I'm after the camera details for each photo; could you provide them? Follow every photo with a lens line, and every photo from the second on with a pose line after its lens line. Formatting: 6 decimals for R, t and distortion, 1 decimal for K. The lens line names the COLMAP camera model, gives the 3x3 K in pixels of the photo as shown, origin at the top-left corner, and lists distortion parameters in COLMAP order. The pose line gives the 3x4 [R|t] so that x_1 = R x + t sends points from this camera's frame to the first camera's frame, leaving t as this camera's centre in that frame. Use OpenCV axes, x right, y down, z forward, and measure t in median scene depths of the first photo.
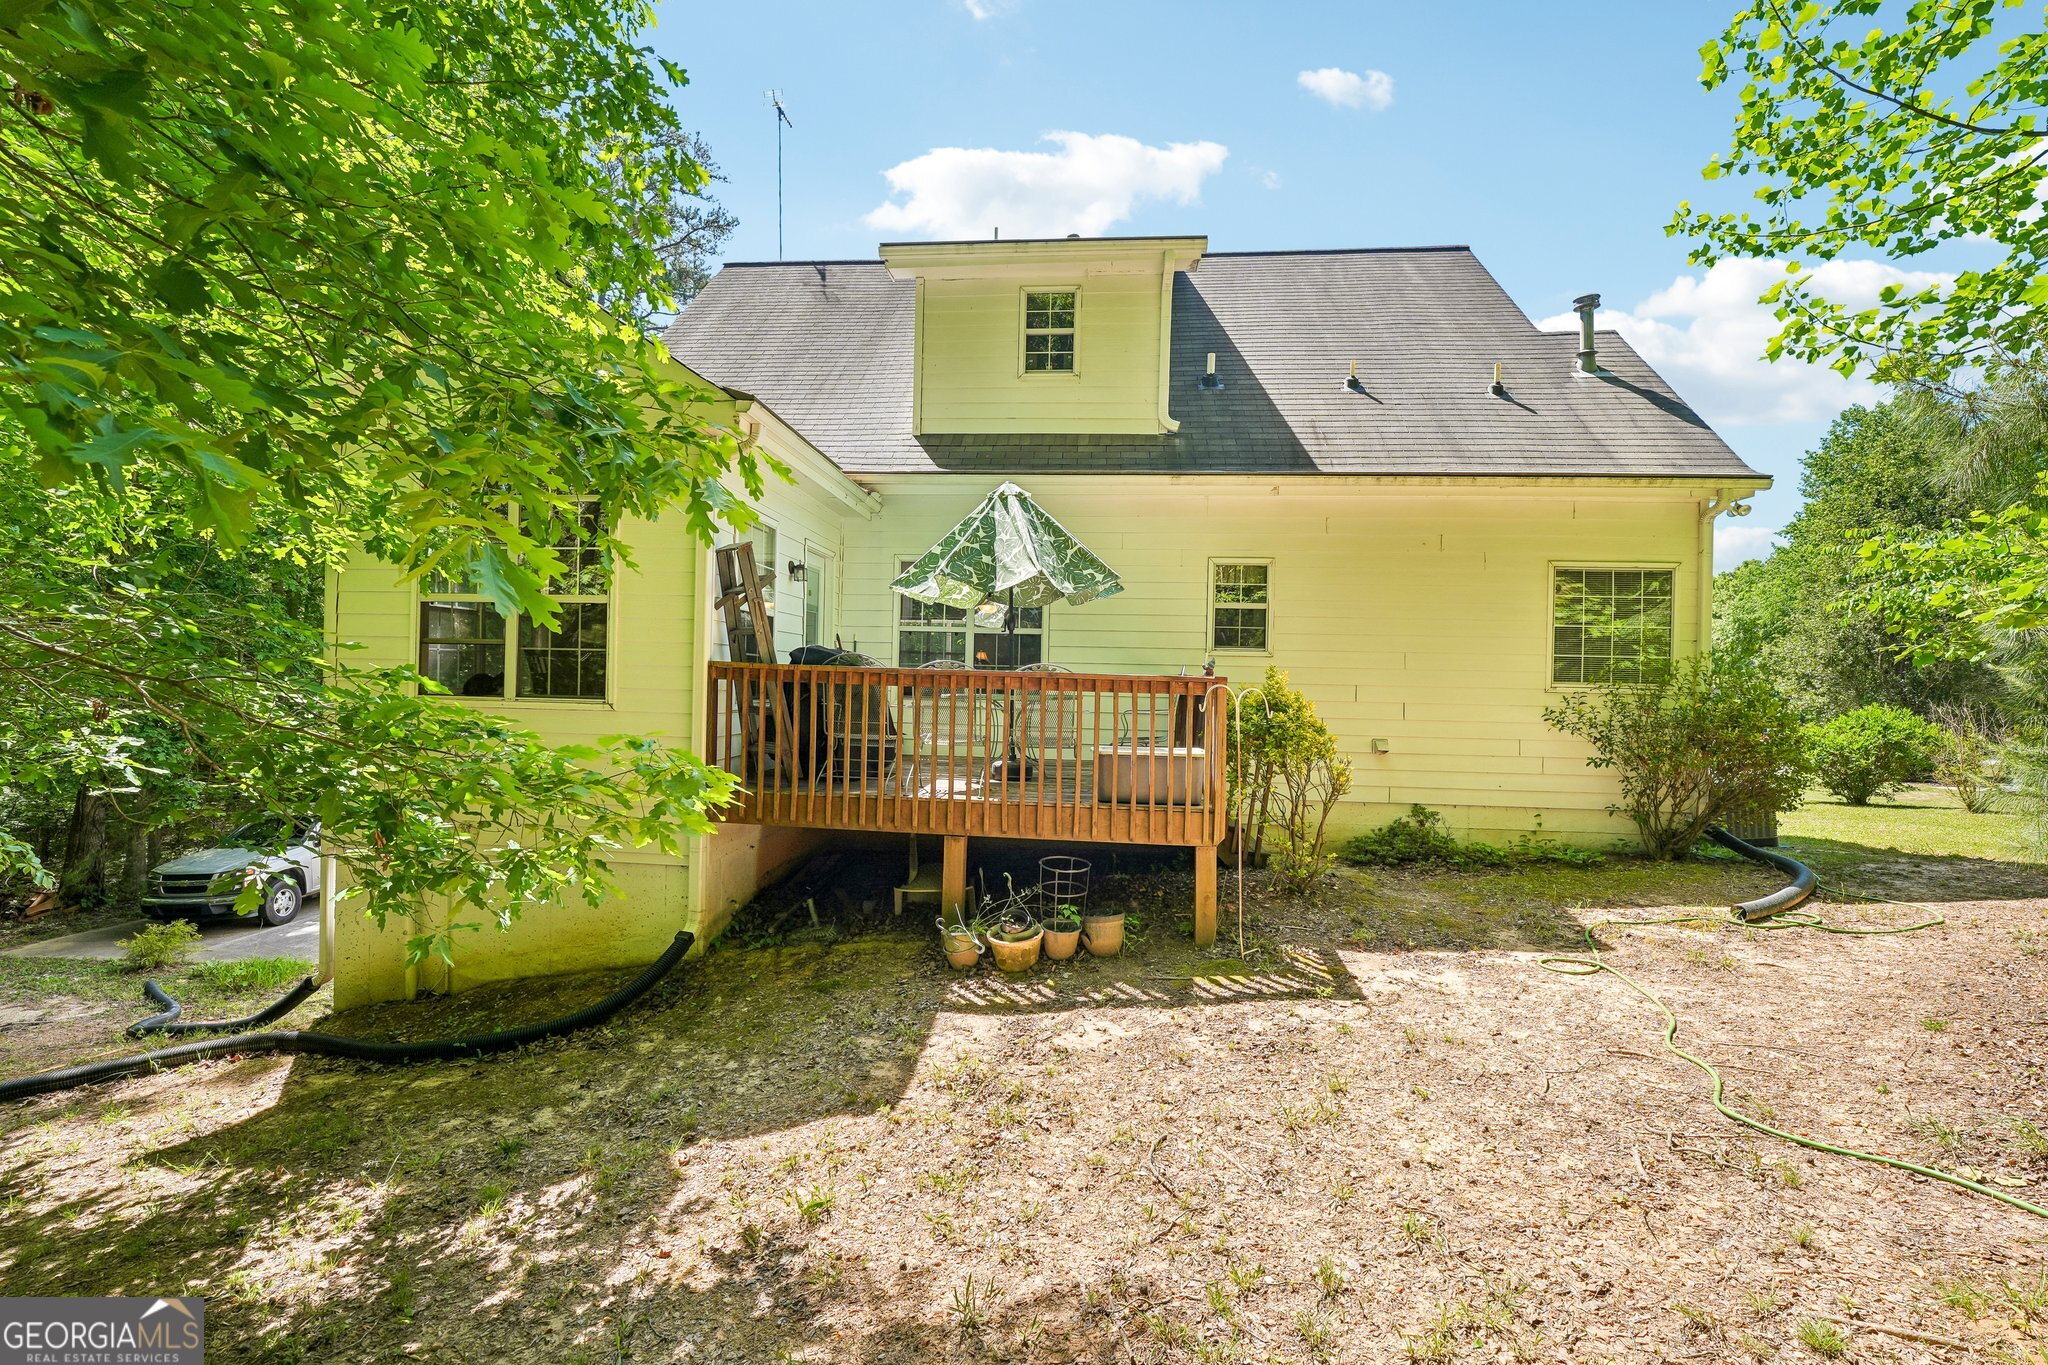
lens RADIAL K [[847.5, 0, 1010.8], [0, 847.5, 678.0], [0, 0, 1]] dist [-0.023483, 0.000255]
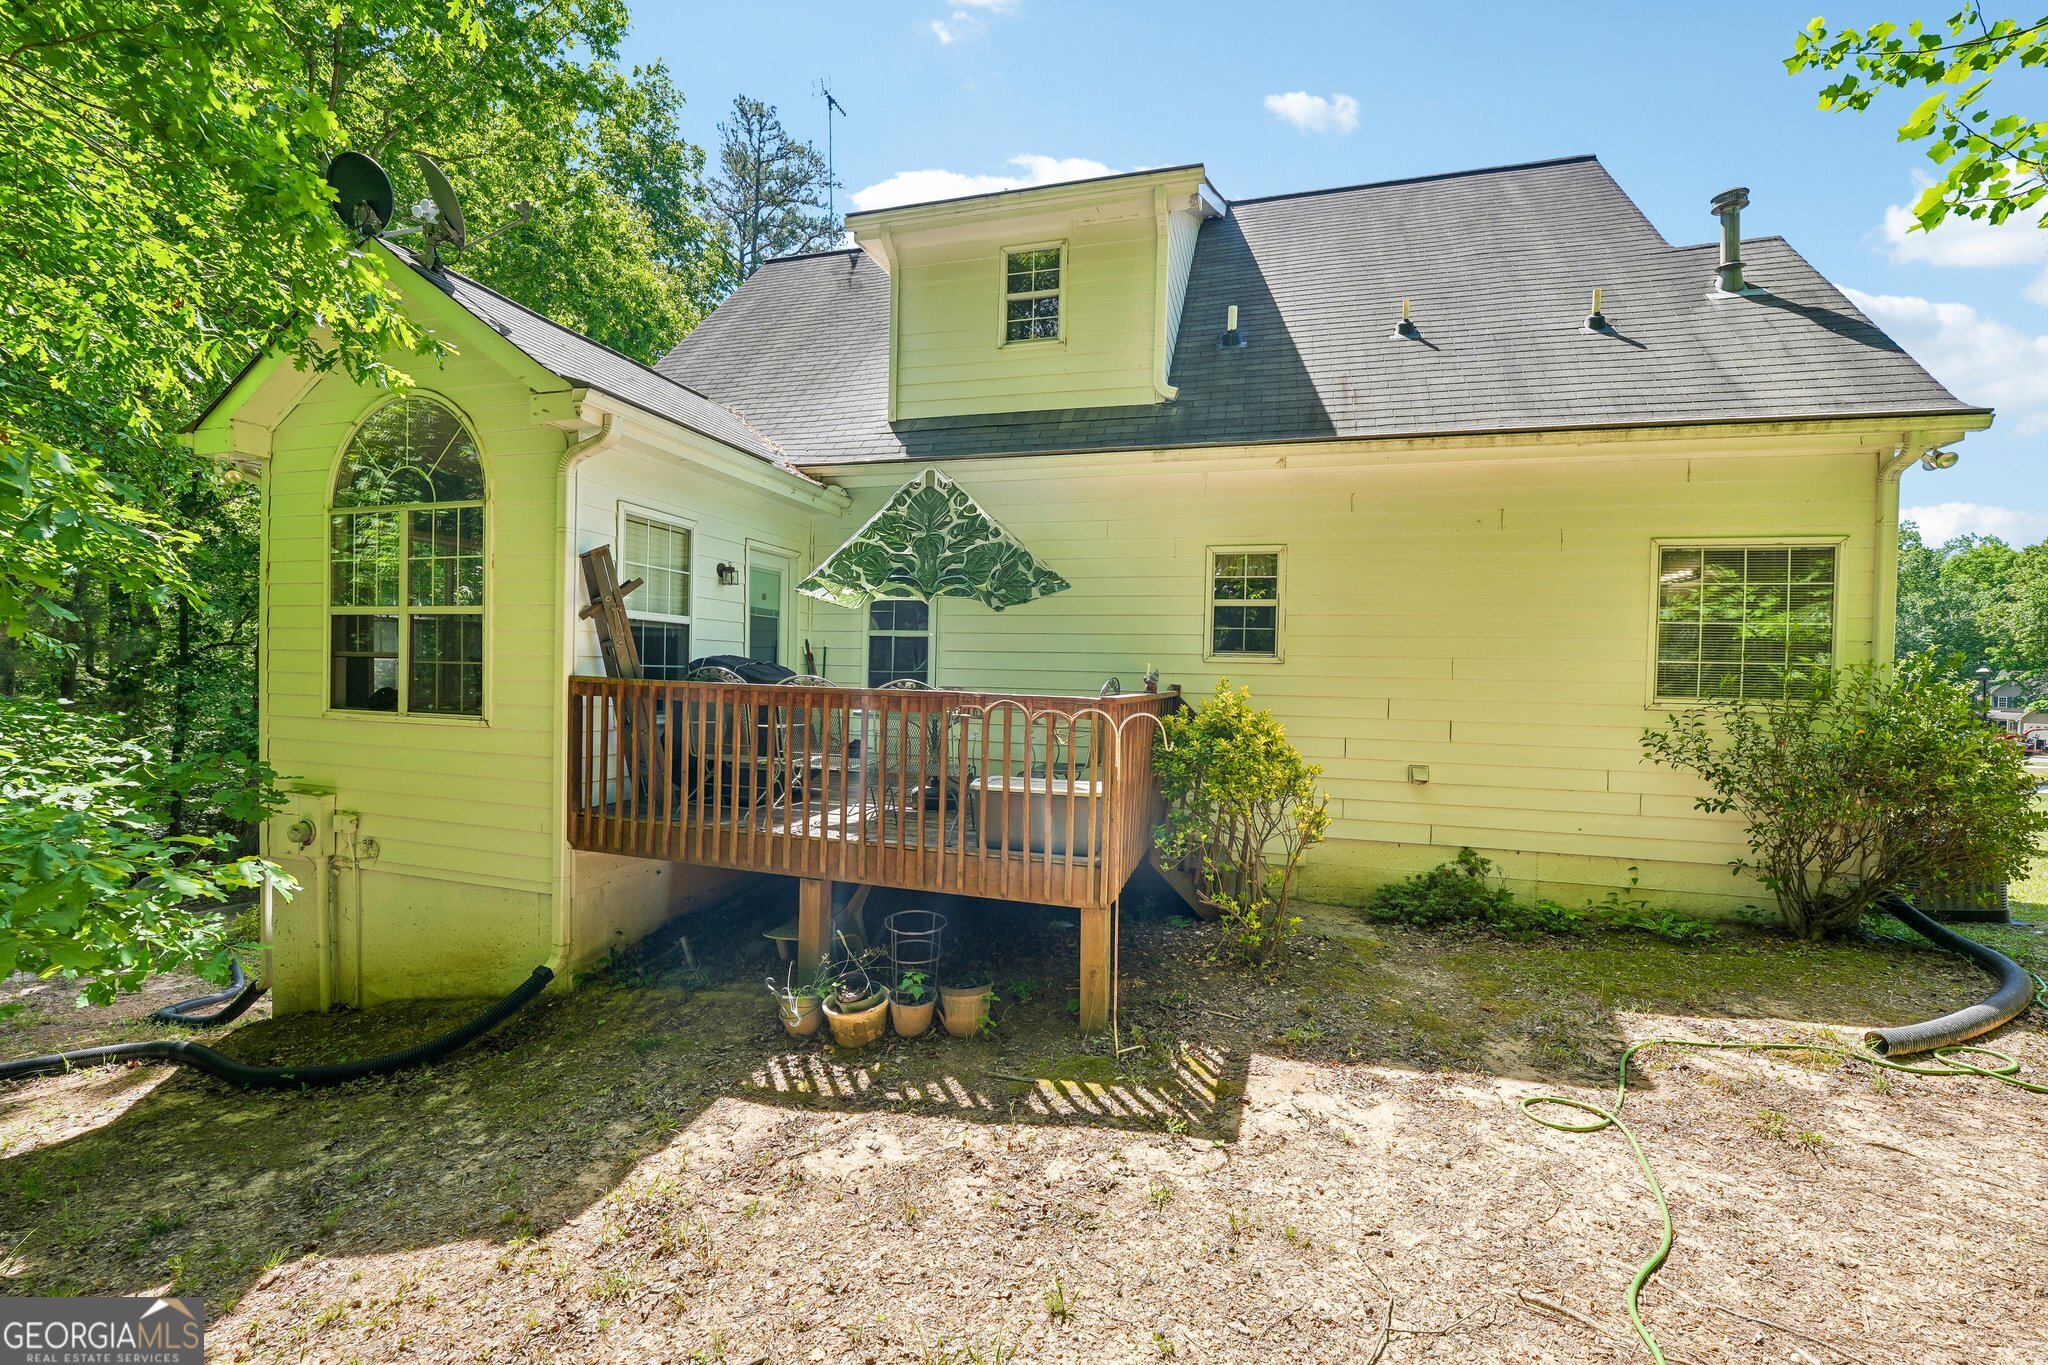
lens RADIAL K [[840.3, 0, 1016.9], [0, 840.3, 682.9], [0, 0, 1]] dist [-0.029778, 0.004858]
pose [[0.981699, 0.002452, -0.190425, 0.291738], [0.000092, 0.999911, 0.013348, -0.023904], [0.190441, -0.013121, 0.981611, 0.197456]]
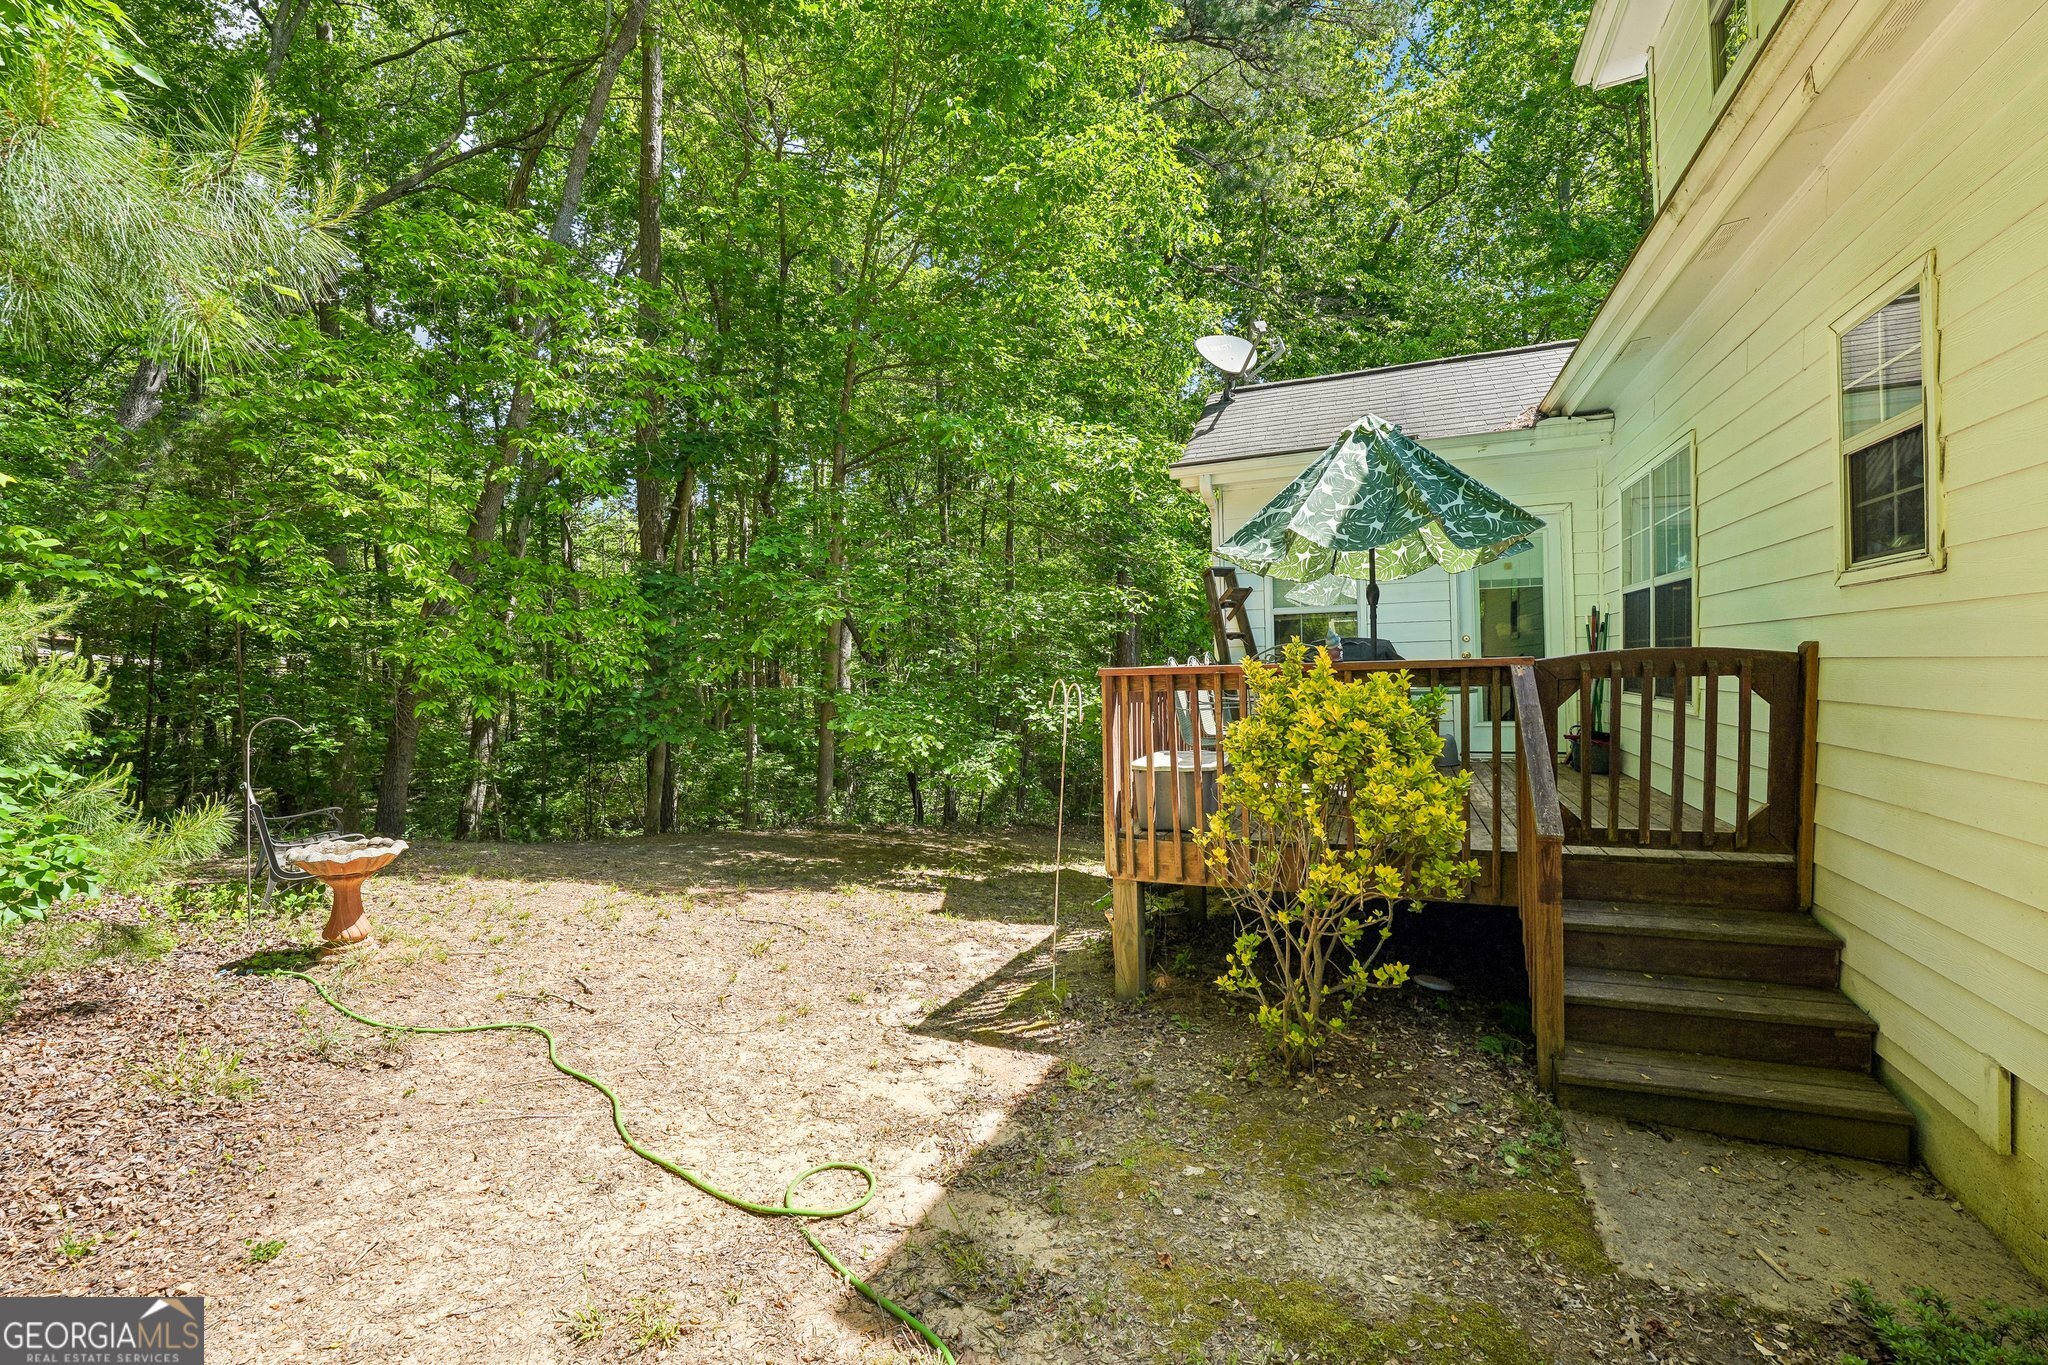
lens RADIAL K [[847.5, 0, 1010.8], [0, 847.5, 678.0], [0, 0, 1]] dist [-0.023483, 0.000255]
pose [[-0.298520, -0.011798, -0.954330, 0.965726], [0.008174, 0.999855, -0.014918, 0.022014], [0.954368, -0.012254, -0.298381, 1.071933]]
